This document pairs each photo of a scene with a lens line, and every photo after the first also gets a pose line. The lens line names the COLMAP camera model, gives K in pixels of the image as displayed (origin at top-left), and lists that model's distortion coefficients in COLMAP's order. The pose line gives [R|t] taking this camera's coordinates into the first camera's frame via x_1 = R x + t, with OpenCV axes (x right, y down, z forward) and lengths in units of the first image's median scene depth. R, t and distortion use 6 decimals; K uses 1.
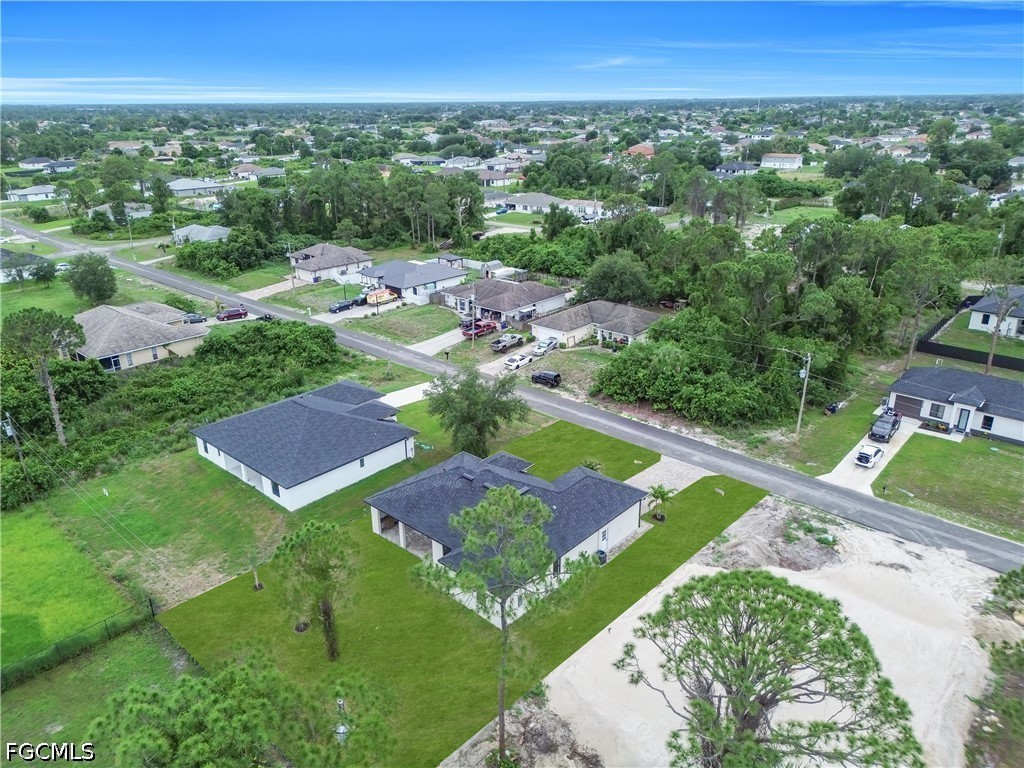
lens RADIAL K [[711.3, 0, 512.0], [0, 711.3, 384.0], [0, 0, 1]] dist [0.079637, -0.086088]
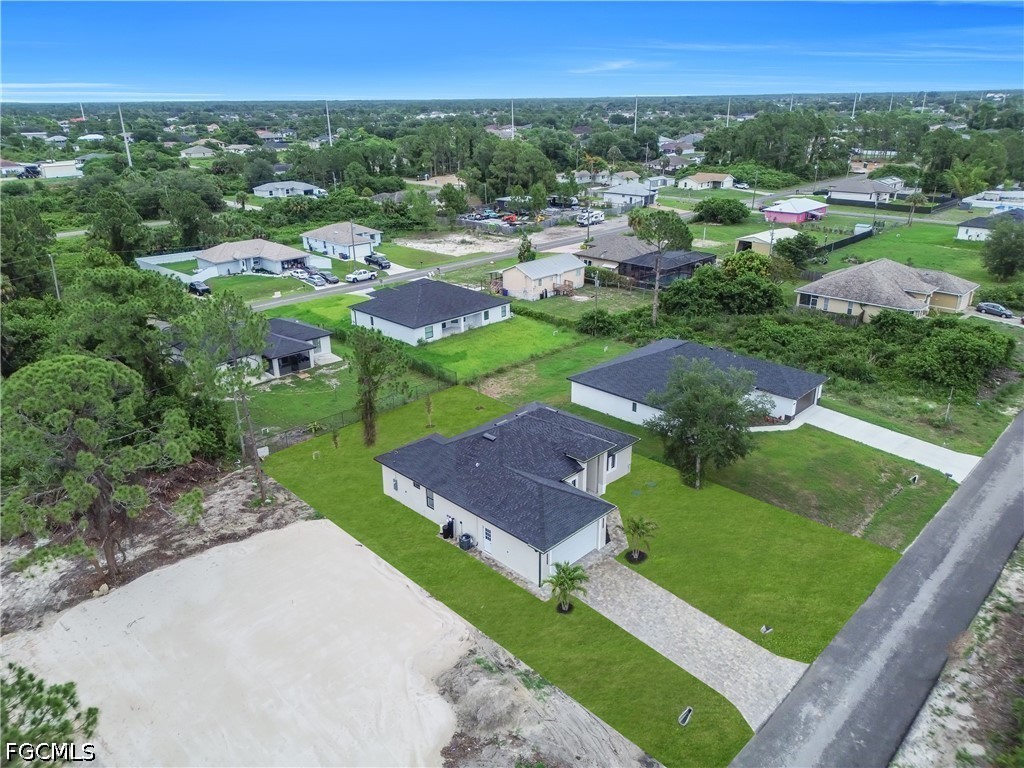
lens RADIAL K [[711.3, 0, 512.0], [0, 711.3, 384.0], [0, 0, 1]] dist [0.079637, -0.086088]
pose [[-0.045664, 0.375531, -0.925684, 0.707500], [-0.354264, 0.860336, 0.366497, -0.220383], [0.934030, 0.344672, 0.093751, 0.734151]]
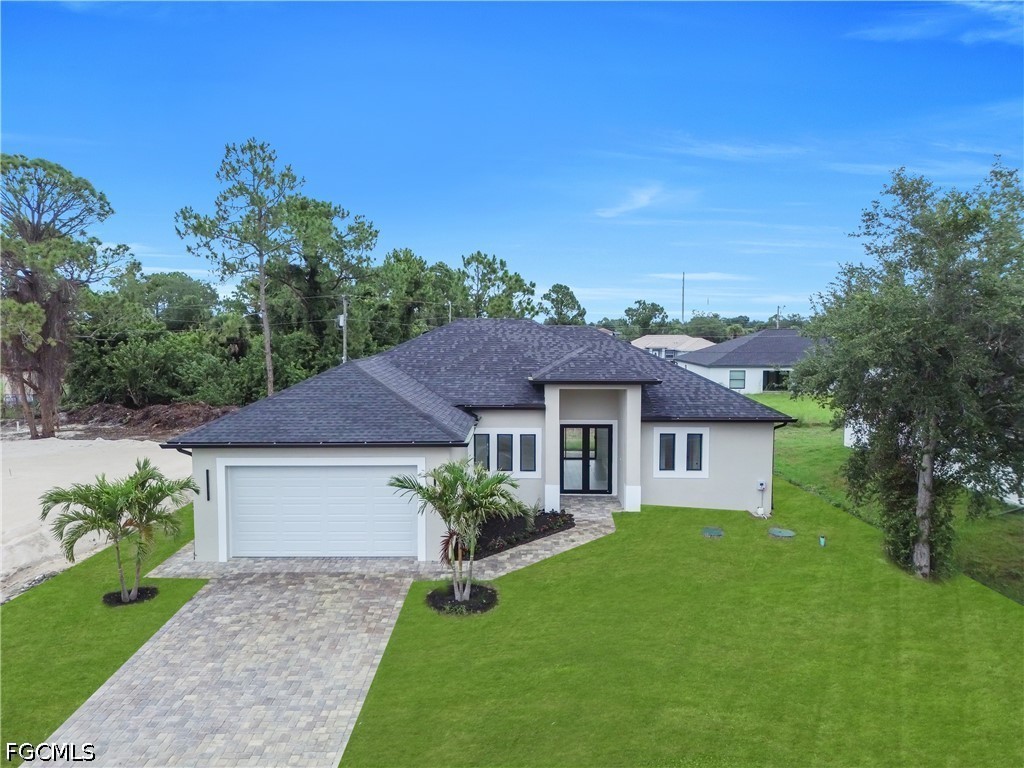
lens RADIAL K [[711.3, 0, 512.0], [0, 711.3, 384.0], [0, 0, 1]] dist [0.079637, -0.086088]
pose [[-0.749125, 0.053730, -0.660246, 0.245188], [-0.241195, 0.906165, 0.347406, -0.002844], [0.616958, 0.419498, -0.665871, 1.111182]]
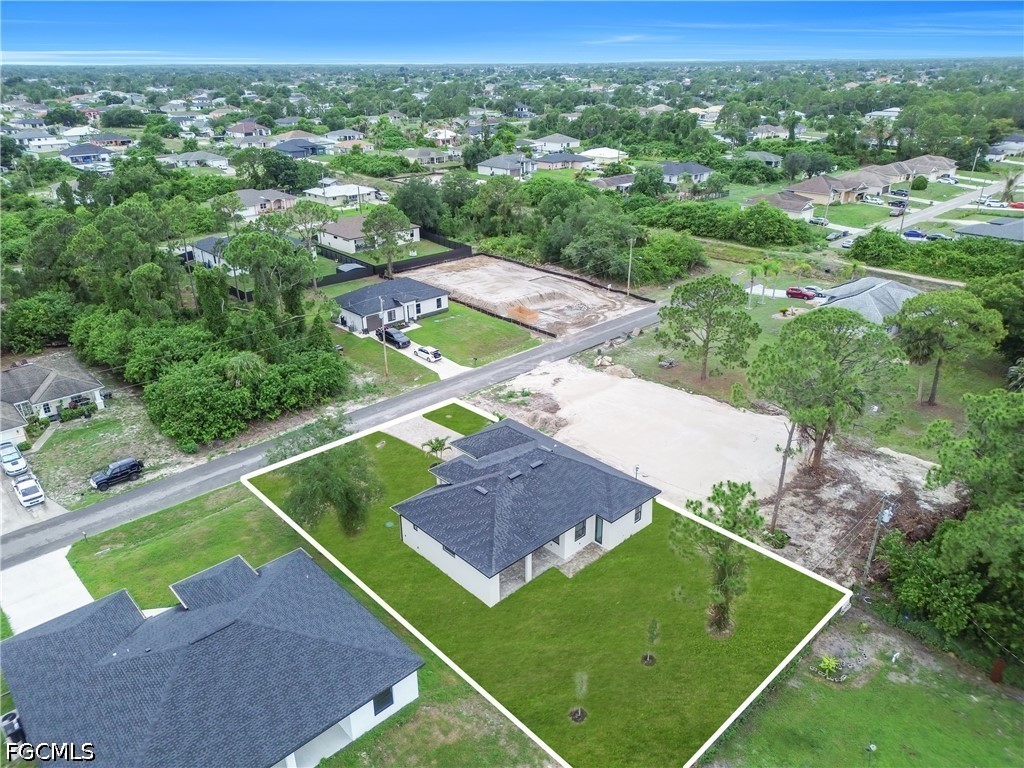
lens RADIAL K [[711.3, 0, 512.0], [0, 711.3, 384.0], [0, 0, 1]] dist [0.079637, -0.086088]
pose [[0.089245, -0.391760, 0.915729, -0.719530], [0.381190, 0.862834, 0.331981, -0.232659], [-0.920179, 0.319439, 0.226339, 0.627439]]
